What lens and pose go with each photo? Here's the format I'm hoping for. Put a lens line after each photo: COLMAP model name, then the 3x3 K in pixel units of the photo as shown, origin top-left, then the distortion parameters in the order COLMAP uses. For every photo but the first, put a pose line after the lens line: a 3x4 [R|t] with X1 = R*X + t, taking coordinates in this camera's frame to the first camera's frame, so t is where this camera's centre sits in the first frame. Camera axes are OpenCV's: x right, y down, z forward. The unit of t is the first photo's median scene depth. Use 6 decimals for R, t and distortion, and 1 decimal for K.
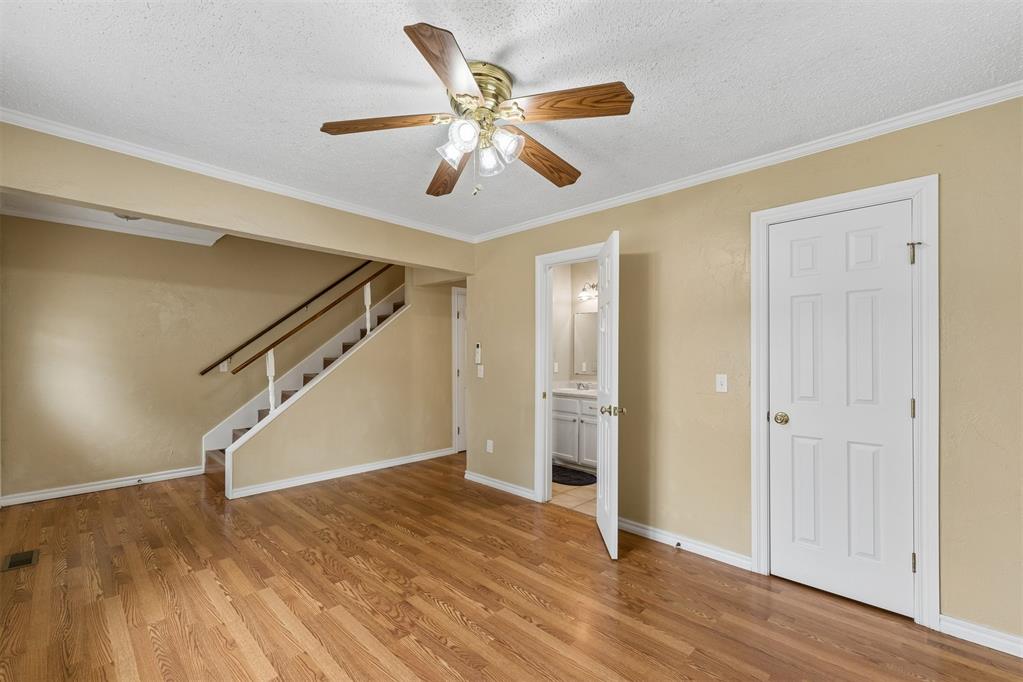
lens RADIAL K [[427.2, 0, 507.2], [0, 427.2, 347.8], [0, 0, 1]] dist [0.006575, -0.000063]
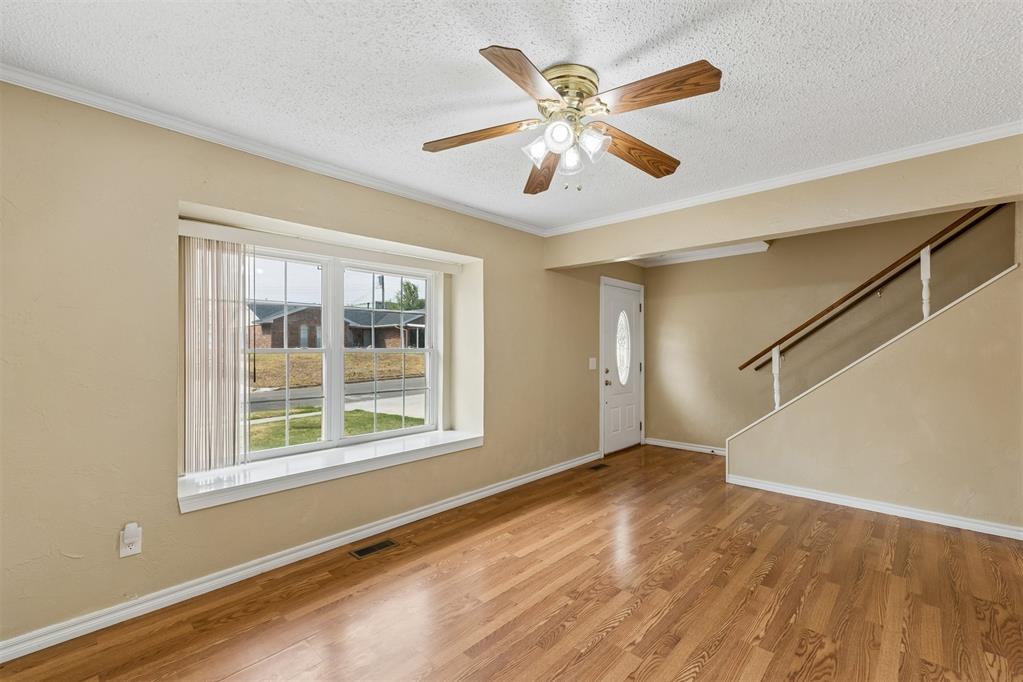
lens RADIAL K [[437.0, 0, 509.5], [0, 437.0, 357.5], [0, 0, 1]] dist [0.003286, 0.000035]
pose [[0.019538, 0.007876, -0.999778, 0.622275], [0.016863, 0.999824, 0.008205, 0.016610], [0.999667, -0.017019, 0.019402, 0.564775]]
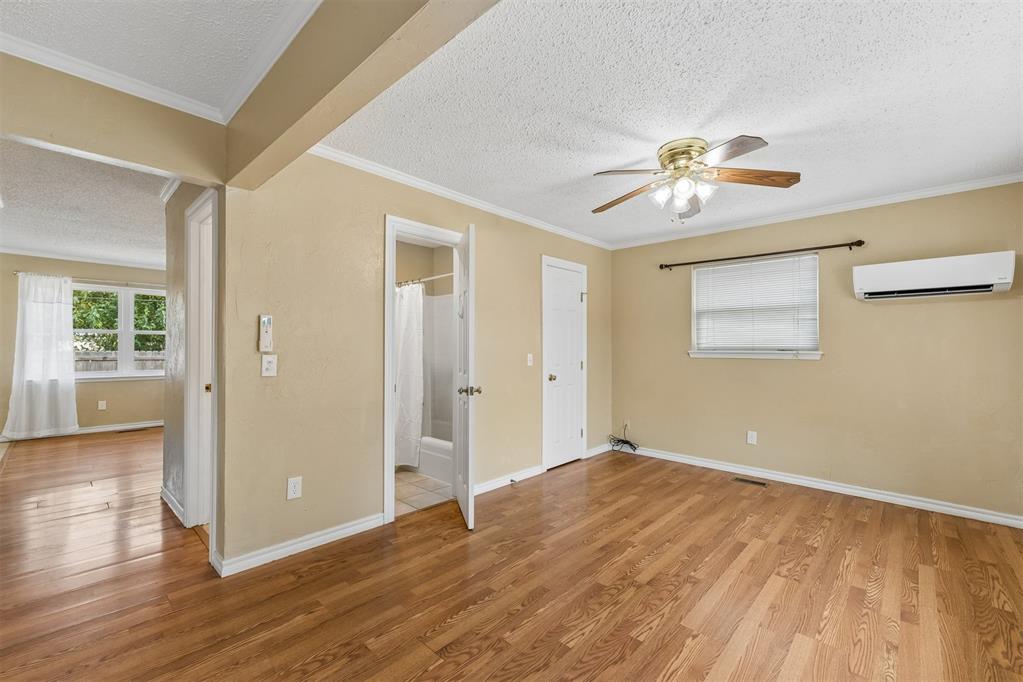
lens RADIAL K [[427.2, 0, 507.2], [0, 427.2, 347.8], [0, 0, 1]] dist [0.006575, -0.000063]
pose [[-0.011248, -0.005616, 0.999921, -0.962440], [-0.023109, 0.999719, 0.005355, 0.031981], [-0.999670, -0.023047, -0.011375, 1.054054]]
